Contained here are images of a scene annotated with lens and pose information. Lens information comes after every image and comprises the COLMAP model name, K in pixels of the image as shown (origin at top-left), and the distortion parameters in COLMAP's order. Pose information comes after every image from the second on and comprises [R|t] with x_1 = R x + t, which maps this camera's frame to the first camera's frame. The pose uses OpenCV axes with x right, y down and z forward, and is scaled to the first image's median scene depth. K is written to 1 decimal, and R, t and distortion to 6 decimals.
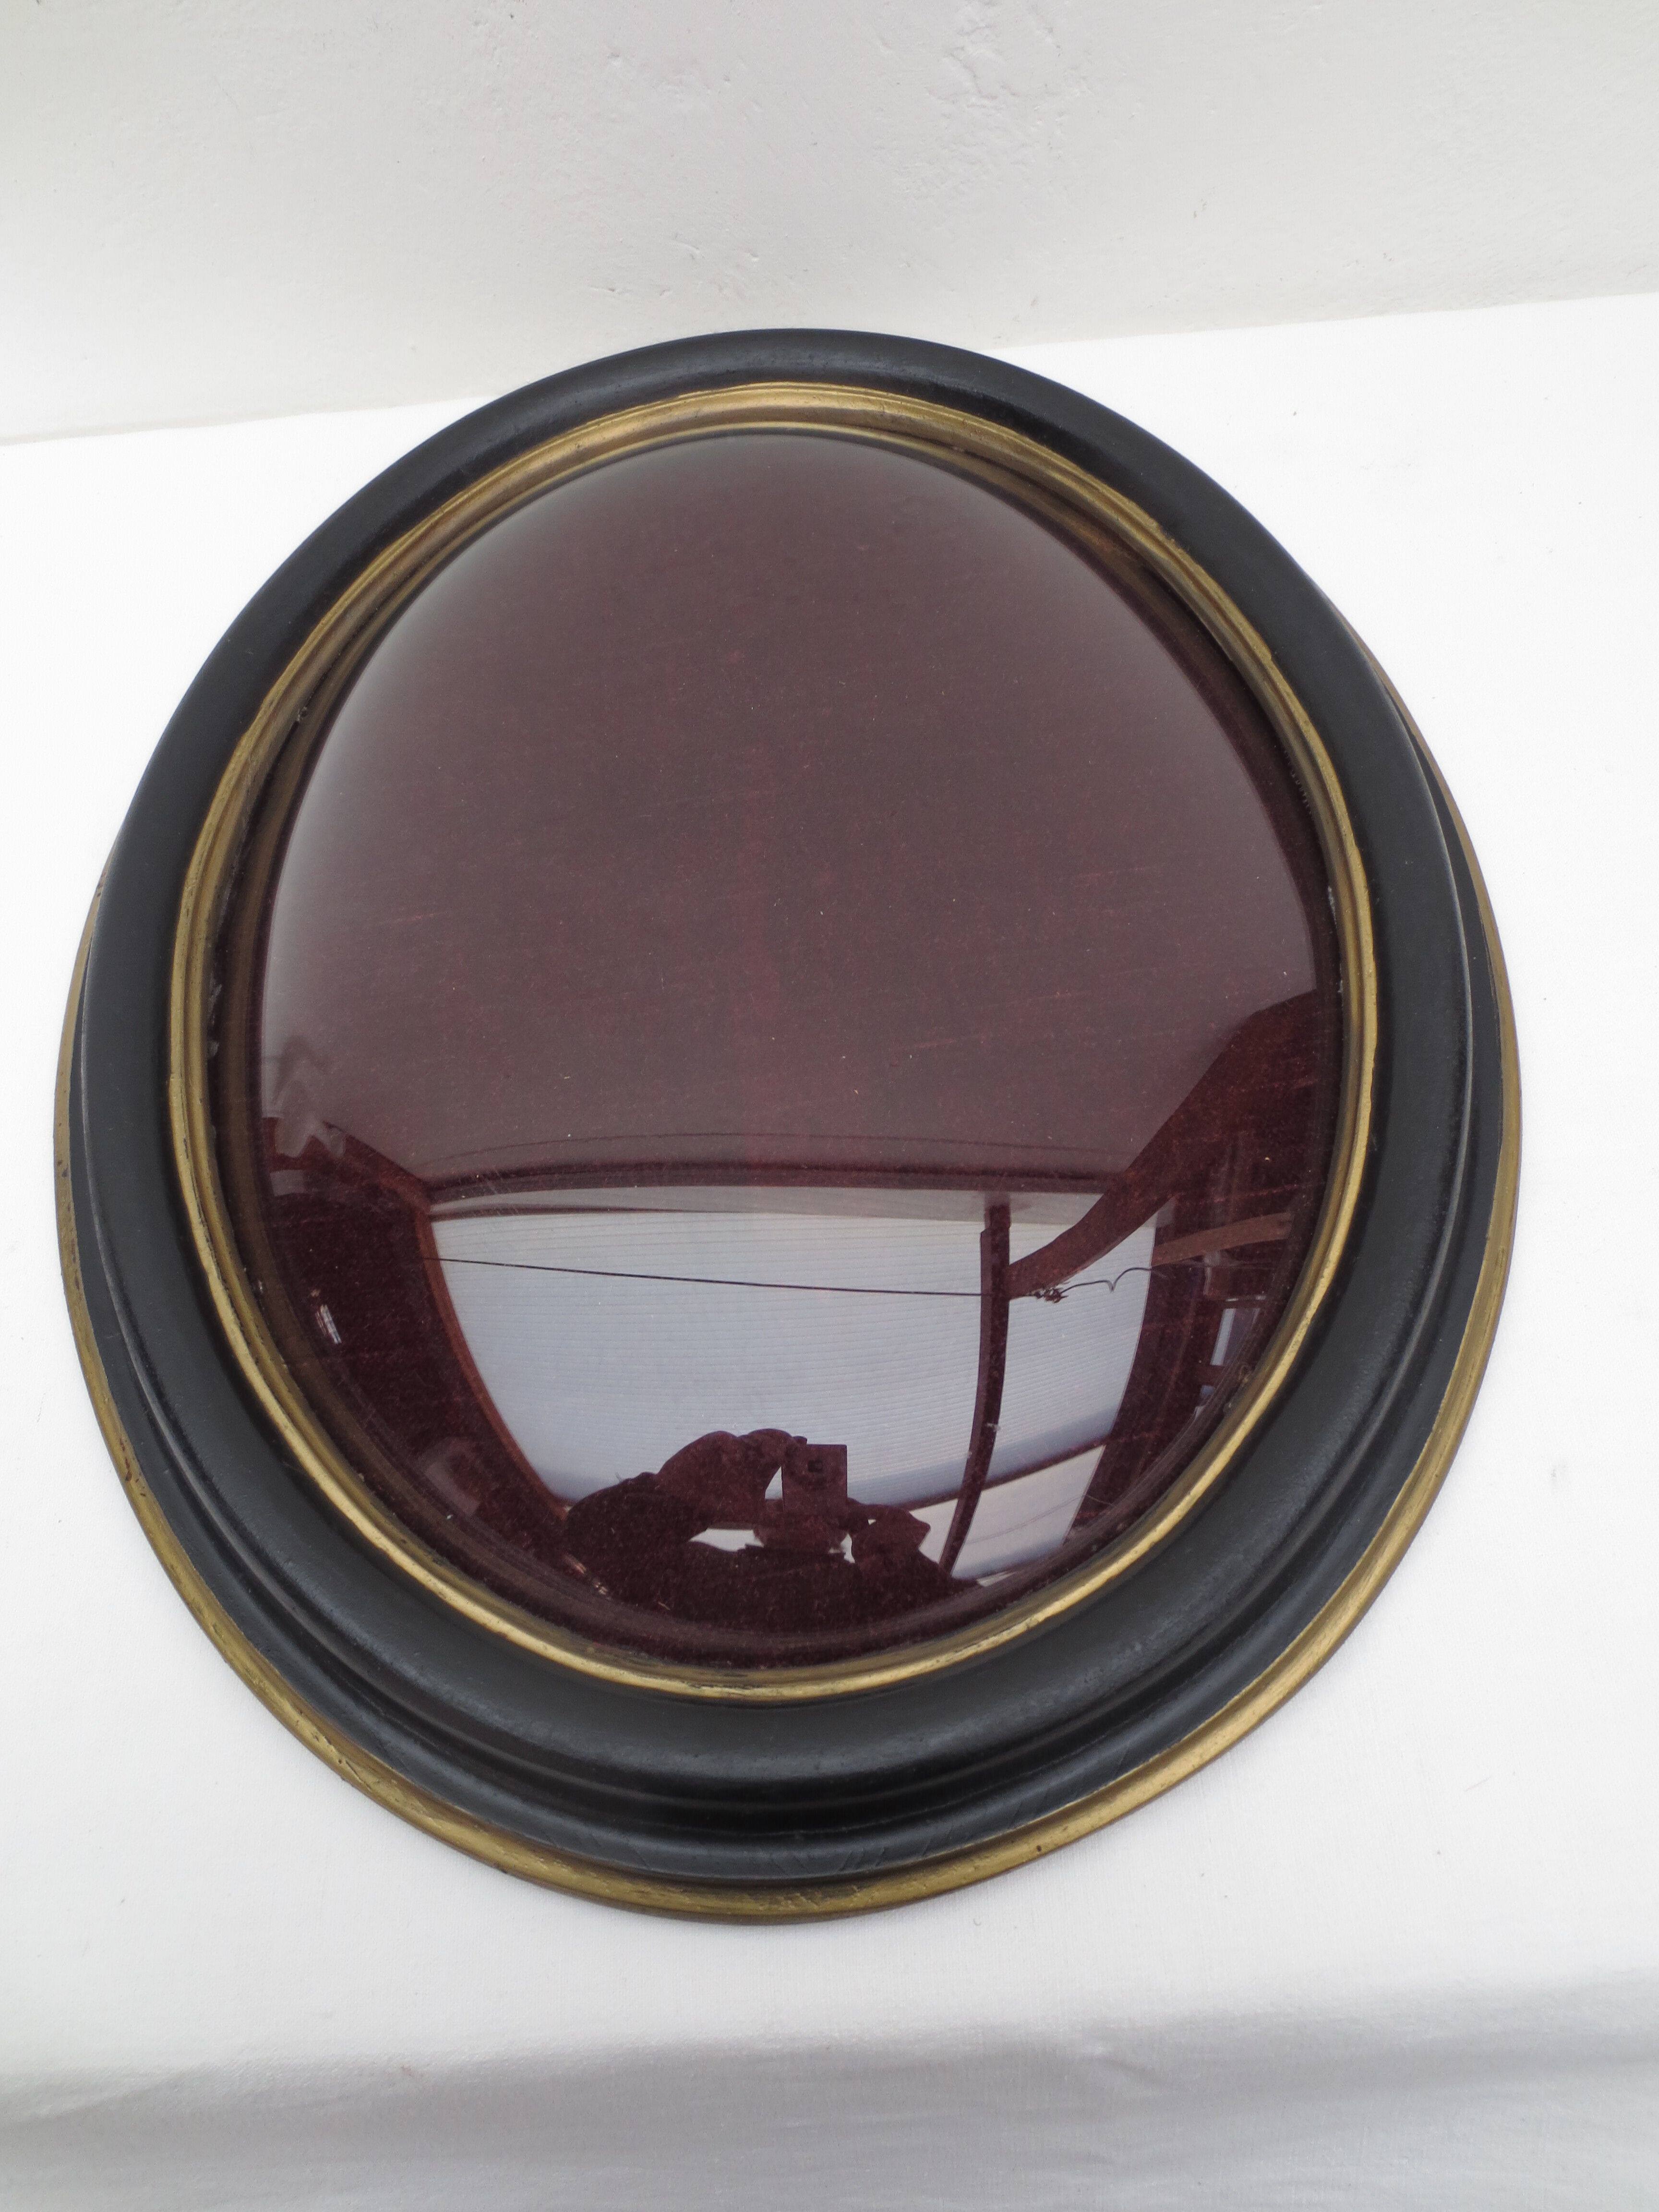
lens RADIAL K [[1553.8, 0, 828.9], [0, 1553.8, 1099.6], [0, 0, 1]] dist [-0.028644, 0.022873]
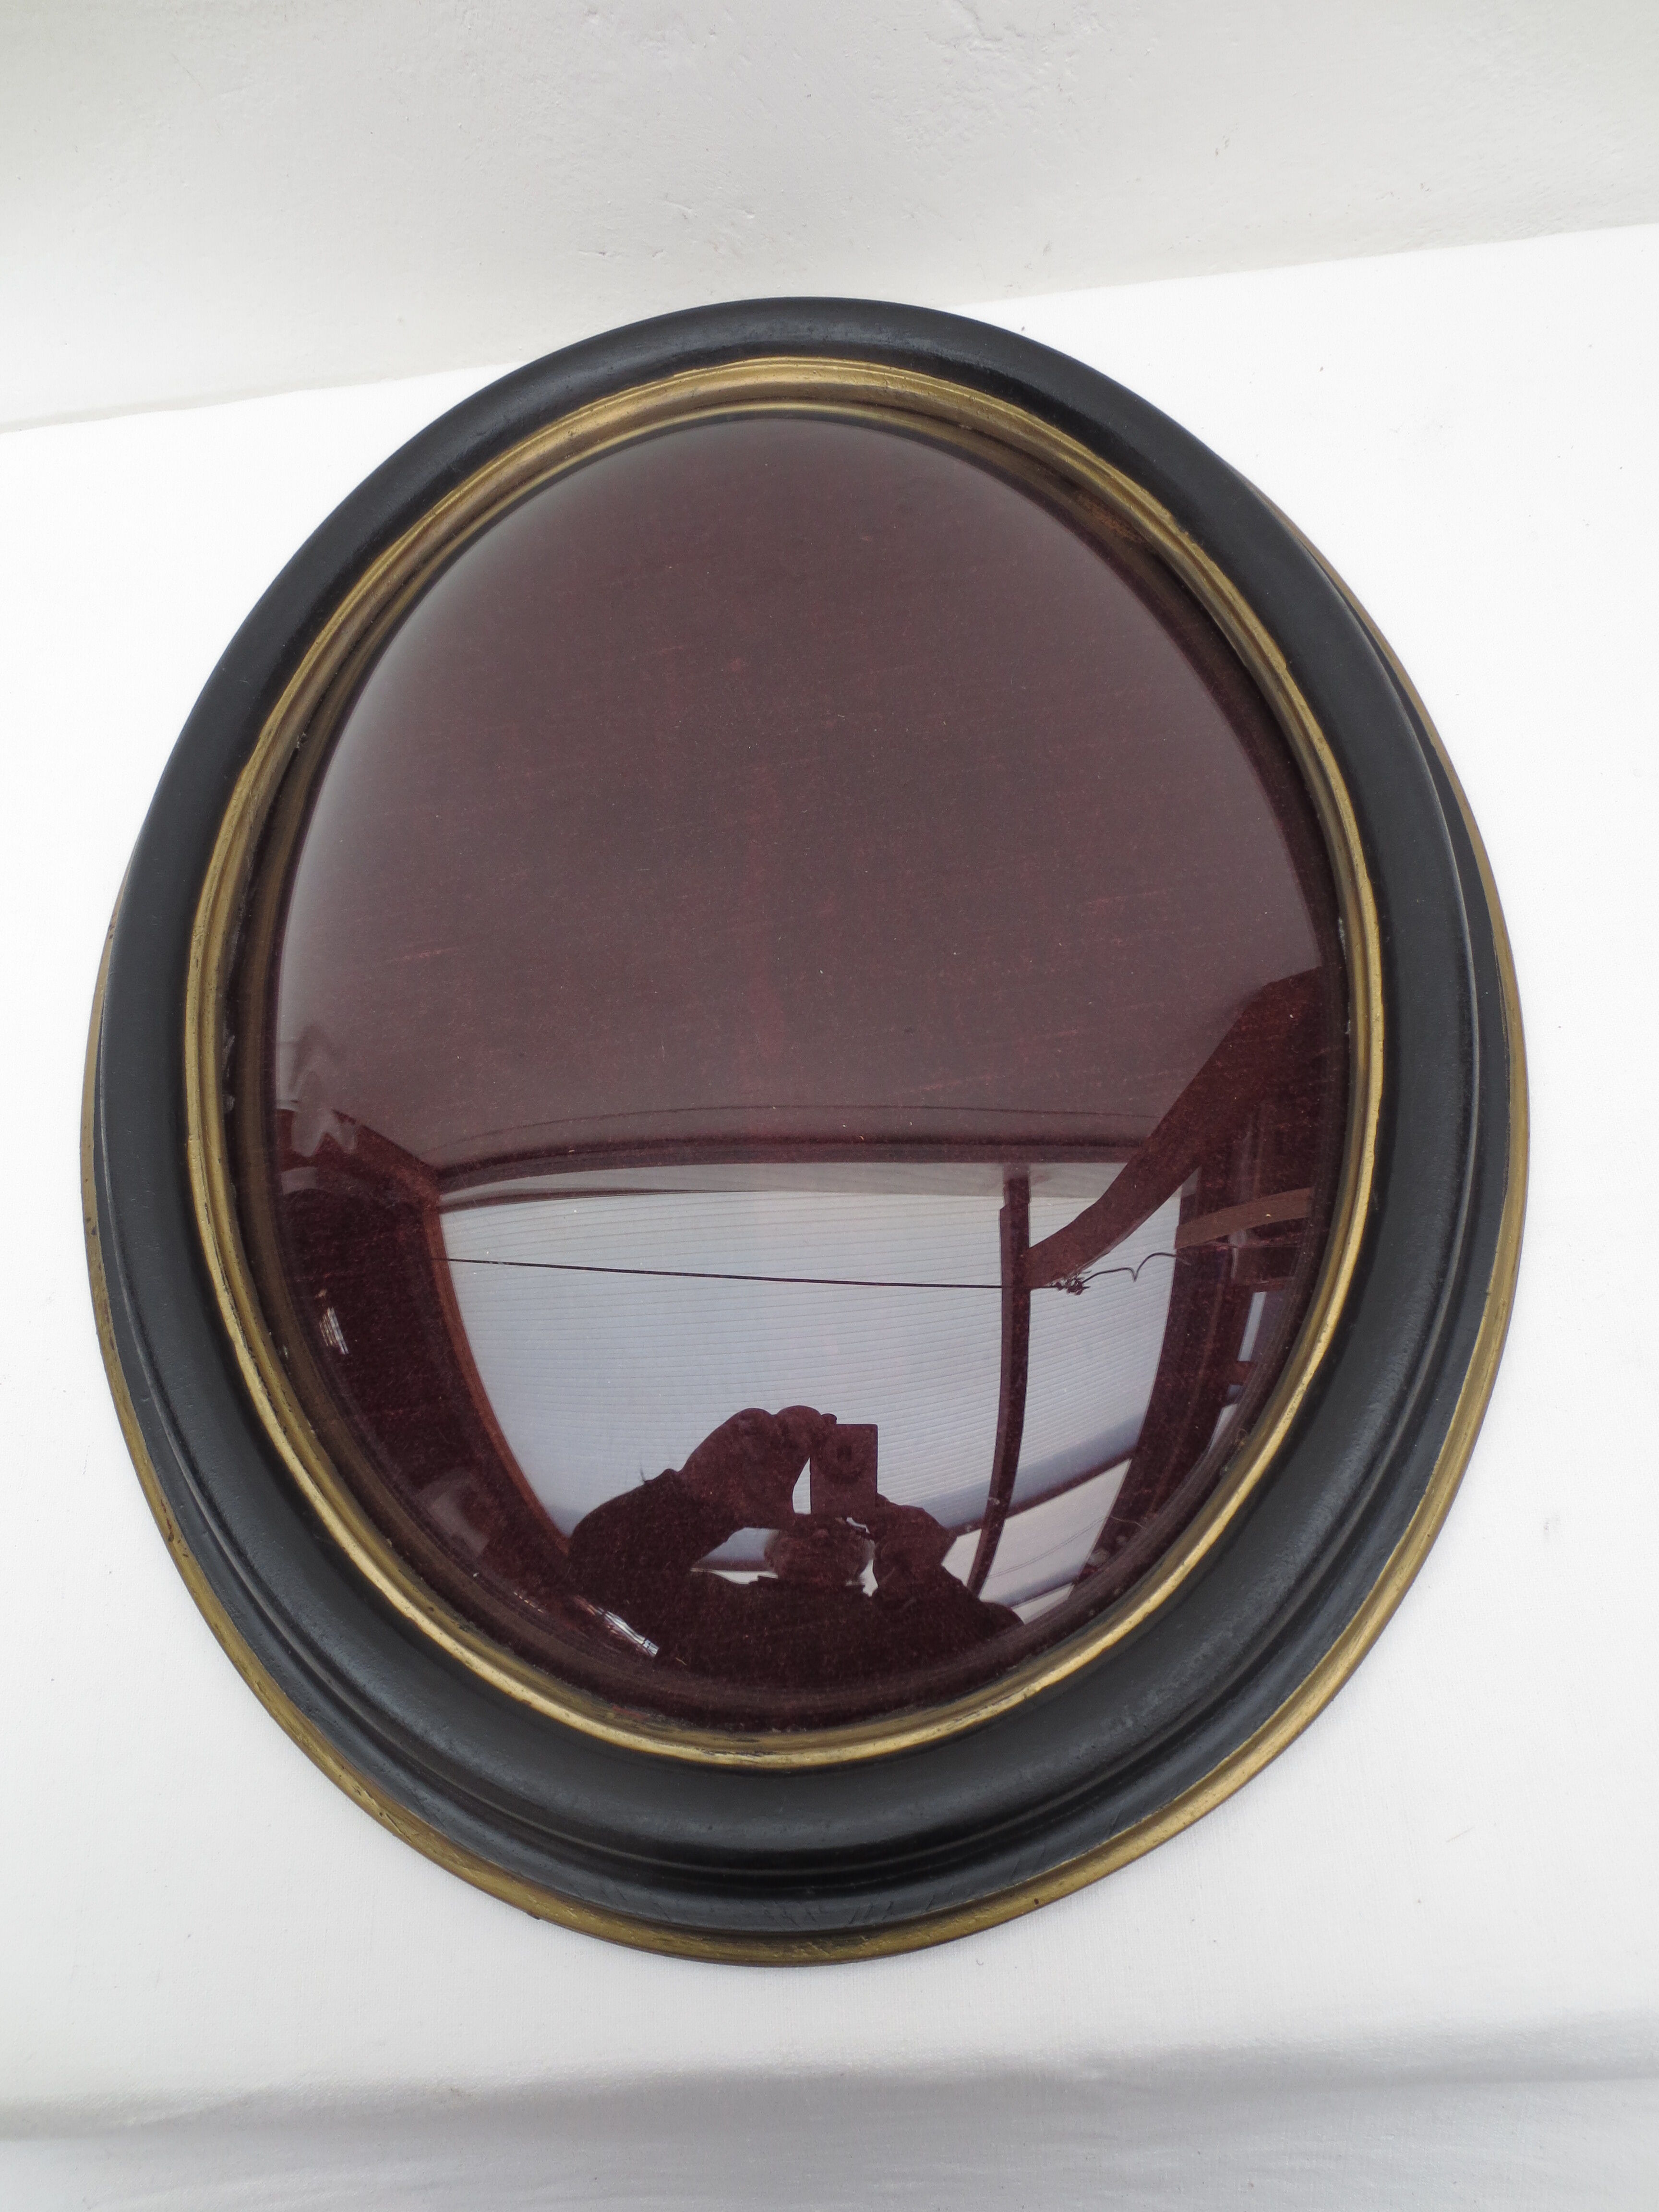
lens RADIAL K [[1553.8, 0, 827.1], [0, 1553.8, 1121.4], [0, 0, 1]] dist [-0.028644, 0.022873]
pose [[0.999370, -0.017497, -0.030888, 0.026799], [0.020614, 0.994401, 0.103646, -0.123922], [0.028901, -0.104217, 0.994135, -0.001121]]
